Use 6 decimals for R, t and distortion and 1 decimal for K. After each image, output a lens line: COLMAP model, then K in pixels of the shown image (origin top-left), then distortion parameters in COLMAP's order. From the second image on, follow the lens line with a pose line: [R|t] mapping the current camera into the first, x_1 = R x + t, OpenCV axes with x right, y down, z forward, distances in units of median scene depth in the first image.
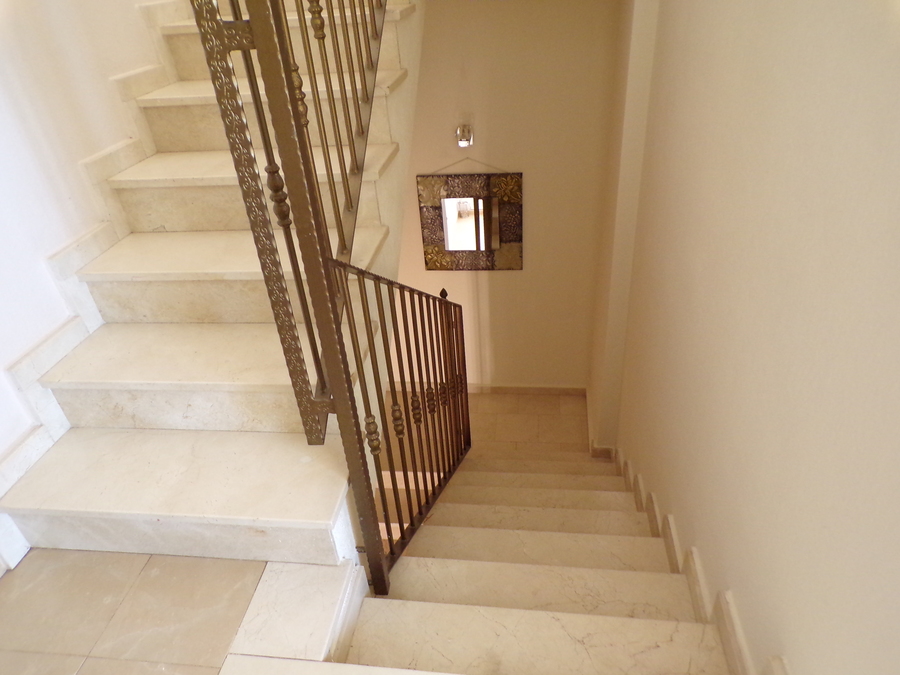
lens RADIAL K [[608.4, 0, 453.2], [0, 608.4, 343.0], [0, 0, 1]] dist [-0.007592, 0.026714]
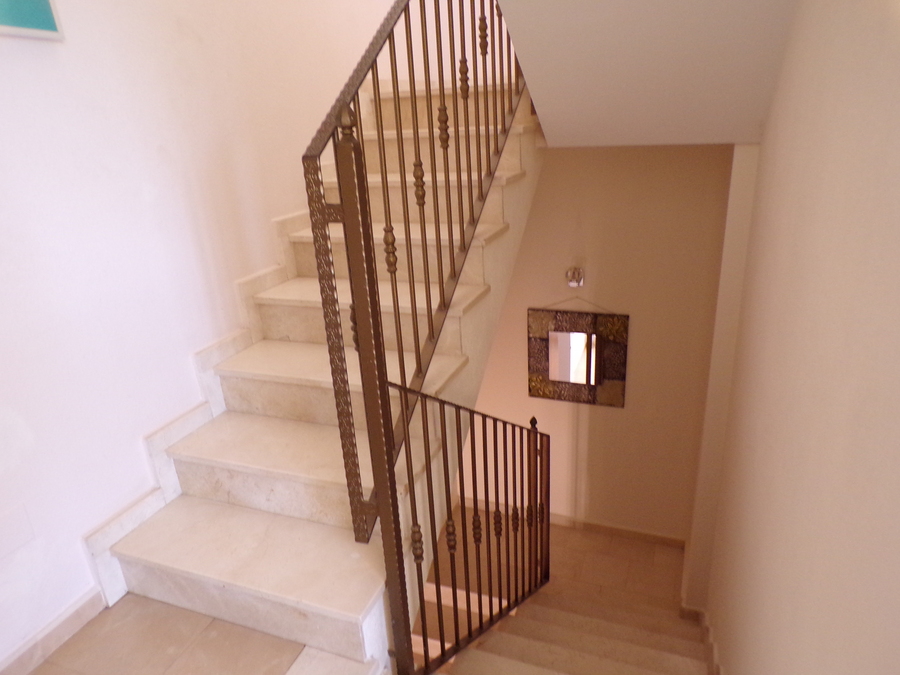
lens RADIAL K [[608.4, 0, 453.2], [0, 608.4, 343.0], [0, 0, 1]] dist [-0.007592, 0.026714]
pose [[0.969600, 0.100693, -0.223018, 0.118716], [-0.142003, 0.973782, -0.177716, -0.012506], [0.199277, 0.203982, 0.958478, -0.092666]]
